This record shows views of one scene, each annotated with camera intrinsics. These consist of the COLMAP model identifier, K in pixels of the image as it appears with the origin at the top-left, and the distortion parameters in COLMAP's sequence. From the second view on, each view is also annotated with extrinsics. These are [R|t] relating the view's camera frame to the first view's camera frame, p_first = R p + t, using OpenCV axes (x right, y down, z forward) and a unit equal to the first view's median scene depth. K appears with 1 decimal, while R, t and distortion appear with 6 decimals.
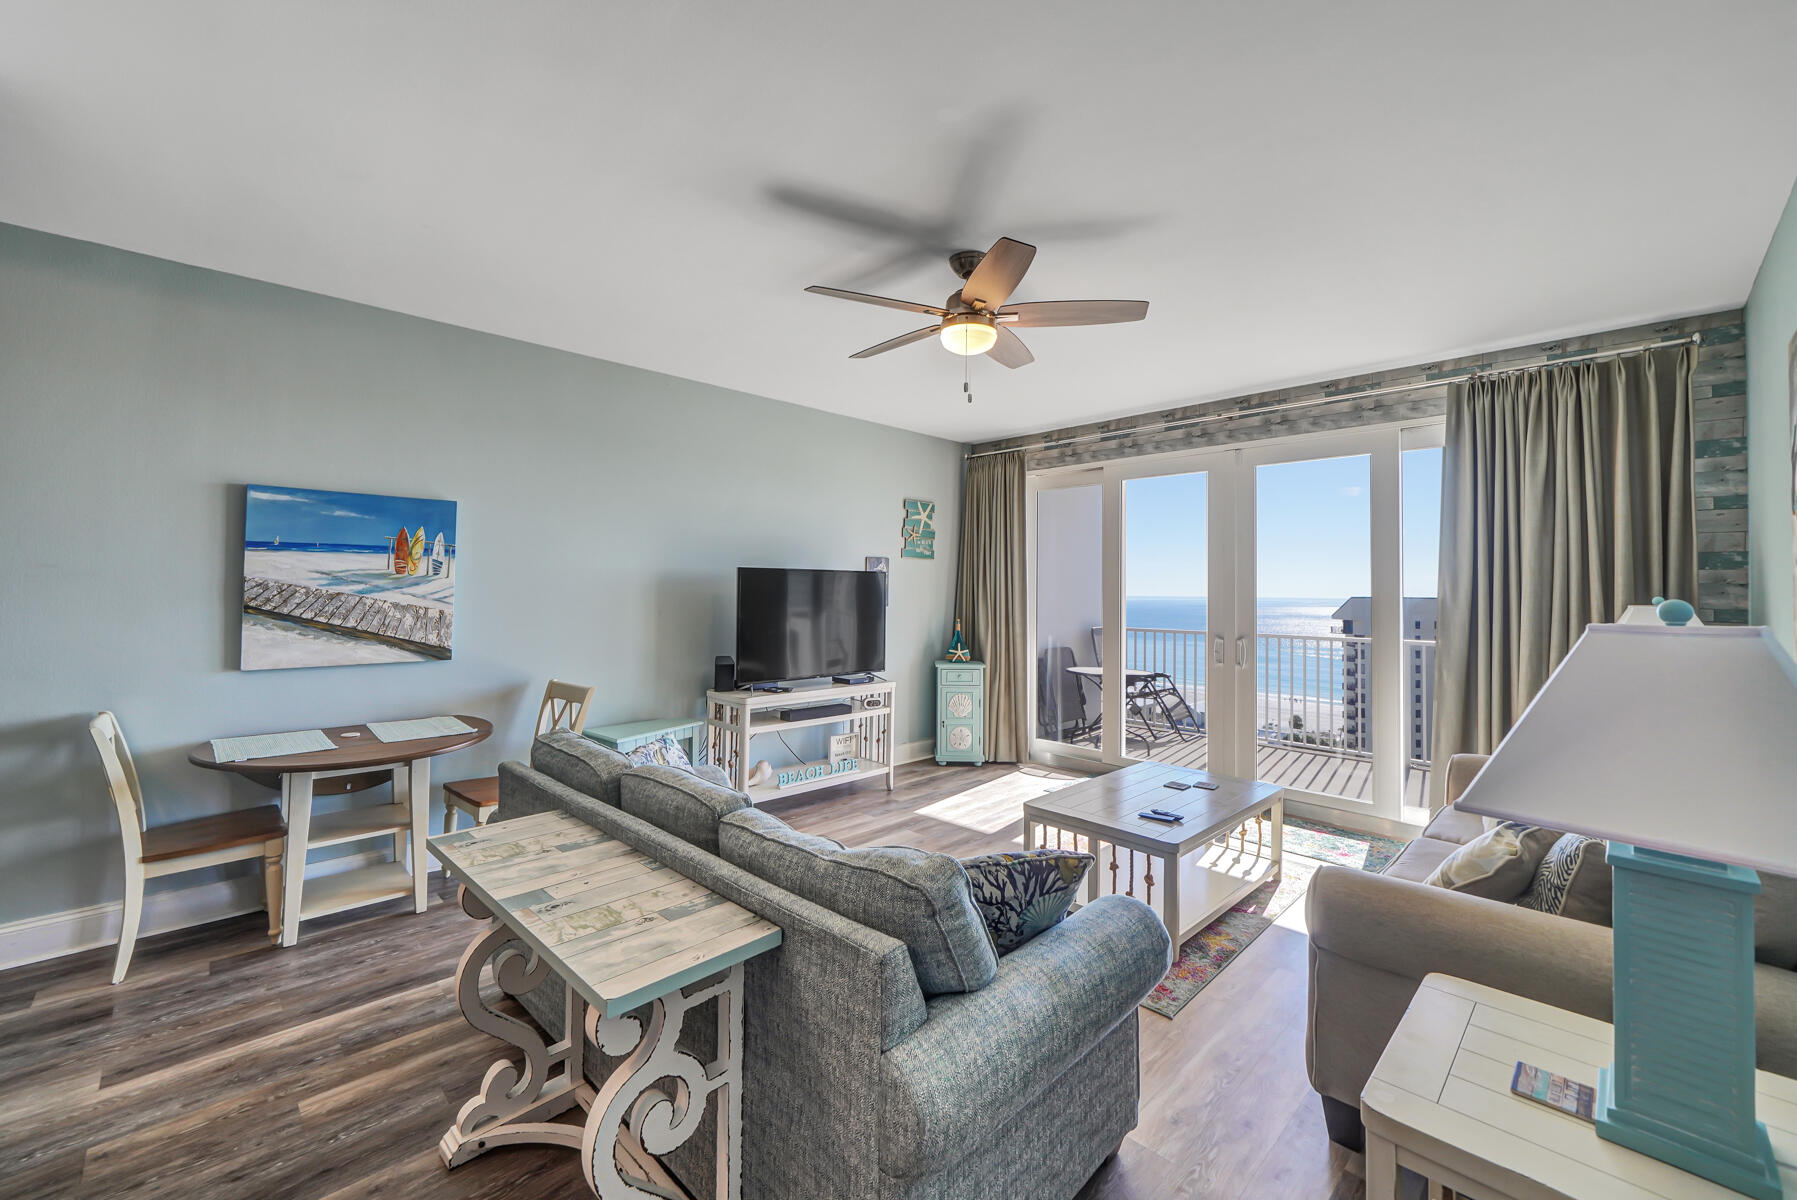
lens RADIAL K [[720.1, 0, 858.2], [0, 720.1, 565.4], [0, 0, 1]] dist [0.001597, 0.000036]
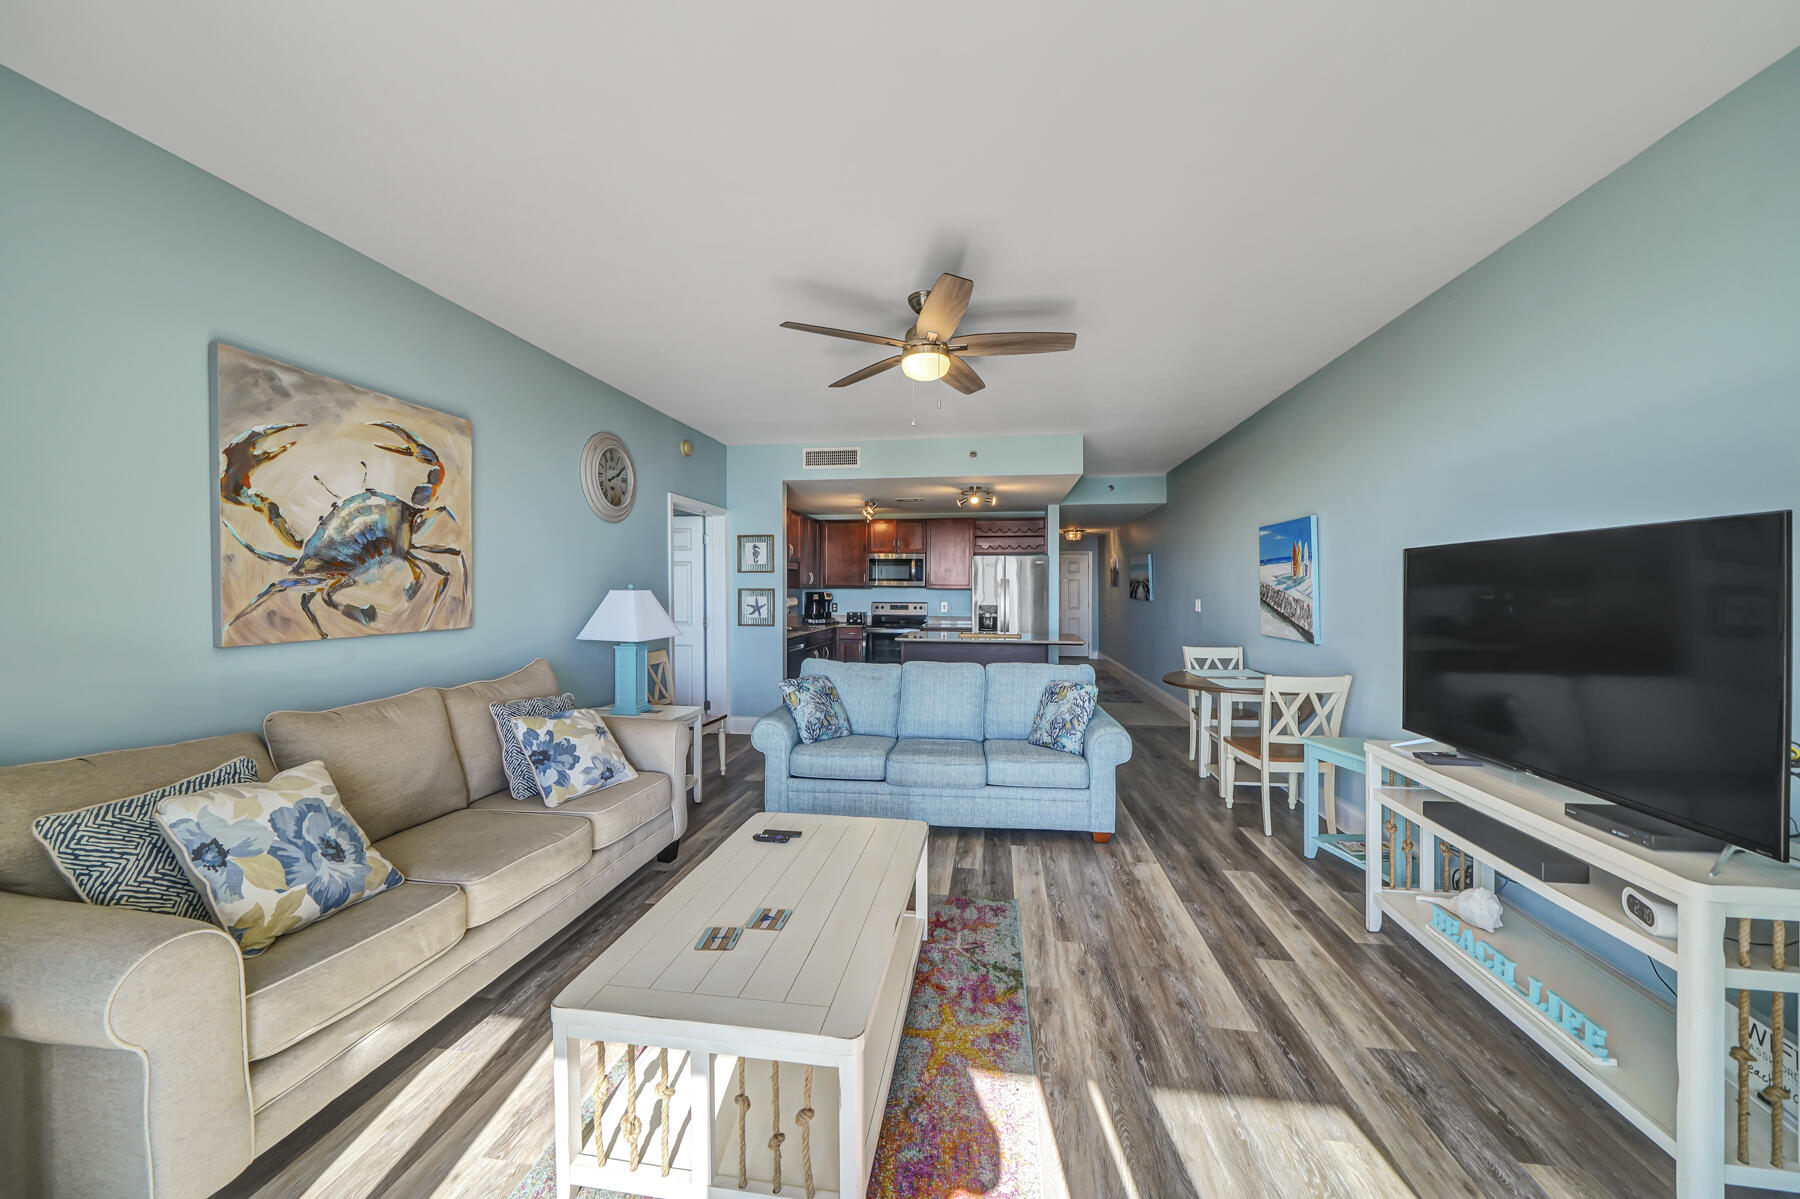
lens RADIAL K [[640.4, 0, 920.4], [0, 640.4, 590.6], [0, 0, 1]] dist [-0.006147, 0.000215]
pose [[-0.769761, -0.006257, -0.638301, 0.605595], [0.016536, 0.999421, -0.029738, 0.056996], [0.638118, -0.033446, -0.769212, 1.309357]]
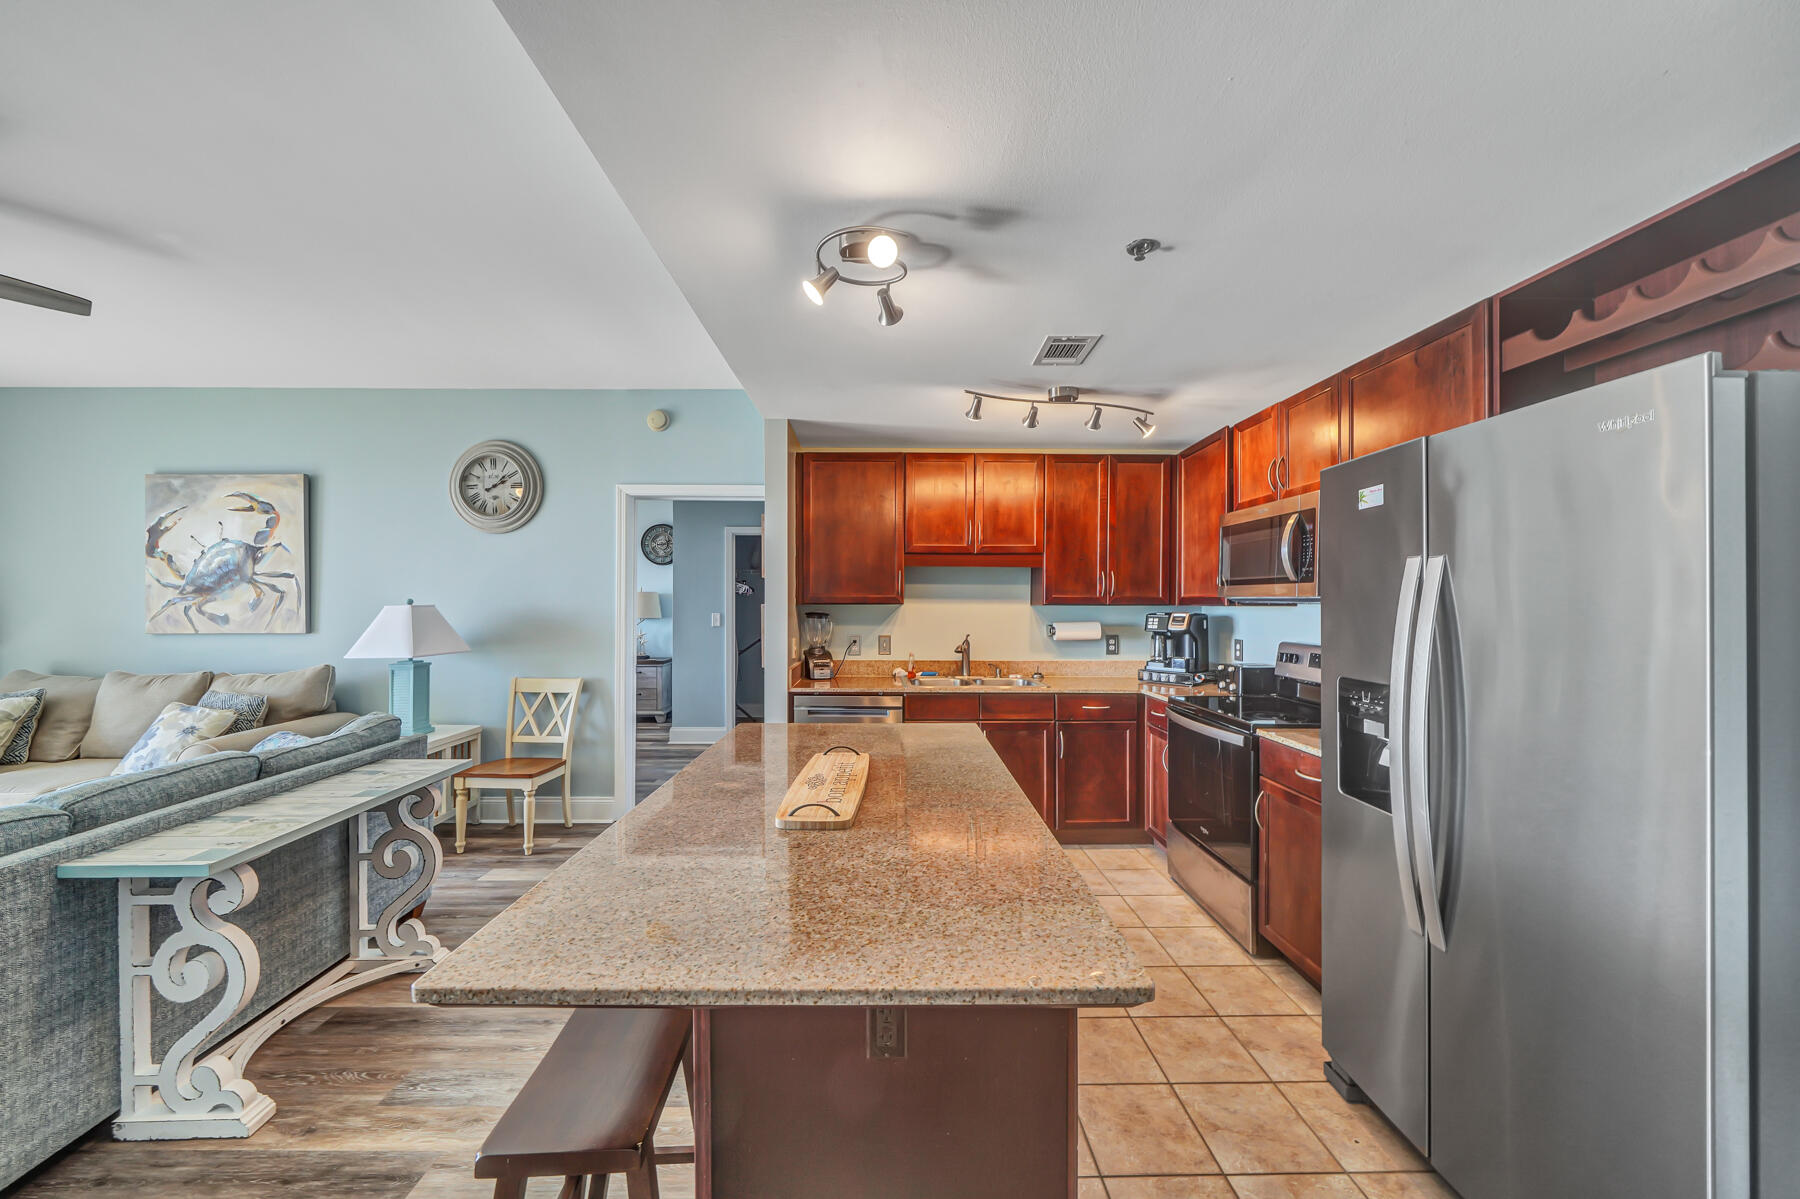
lens RADIAL K [[665.7, 0, 908.1], [0, 665.7, 604.4], [0, 0, 1]] dist [-0.001955, -0.000090]
pose [[-0.725060, -0.010402, 0.688607, -0.868361], [-0.033096, 0.999257, -0.019754, 0.013881], [-0.687890, -0.037113, -0.724865, 0.474491]]
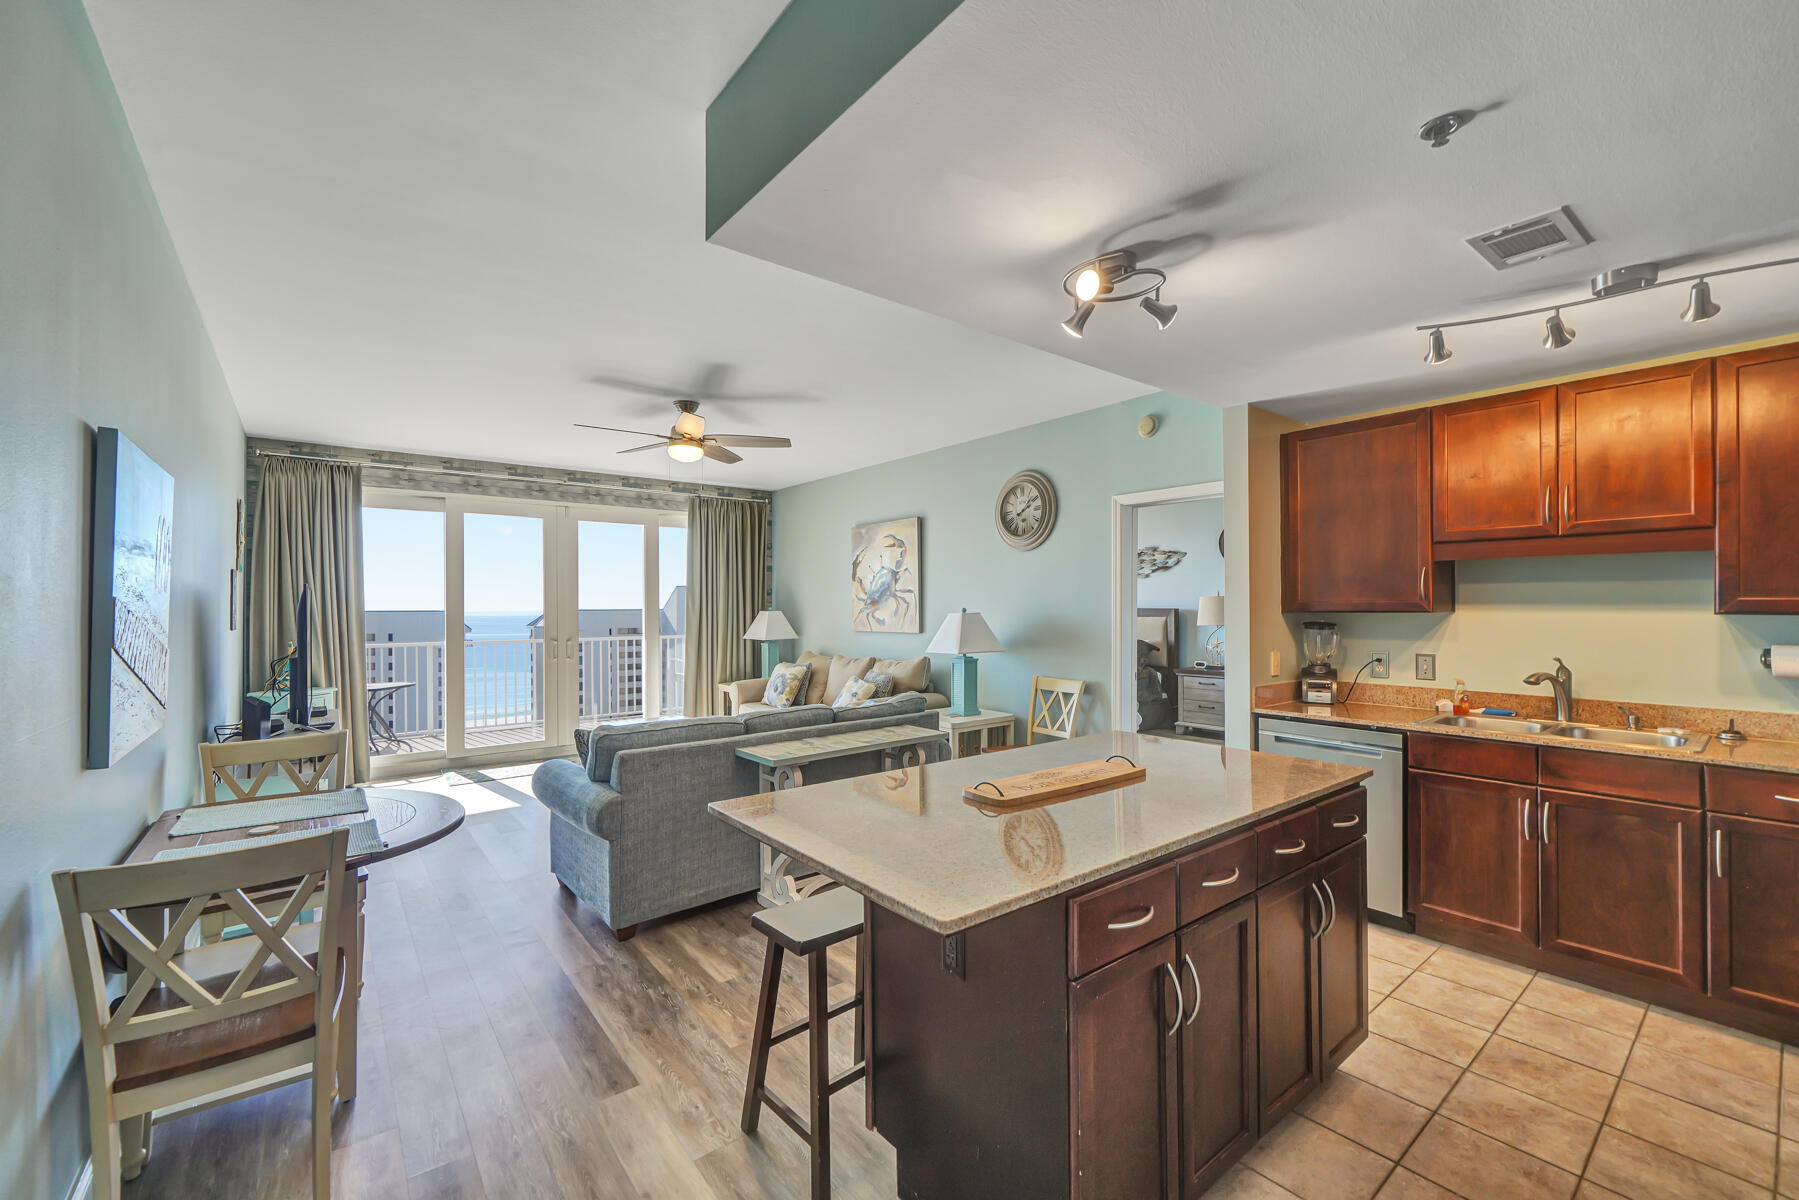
lens RADIAL K [[753.6, 0, 872.2], [0, 753.6, 609.2], [0, 0, 1]] dist [0.002928, 0.000860]
pose [[0.126478, -0.010696, 0.991912, -1.082175], [-0.031886, 0.999381, 0.014842, -0.002154], [-0.991457, -0.033505, 0.126059, 0.265182]]
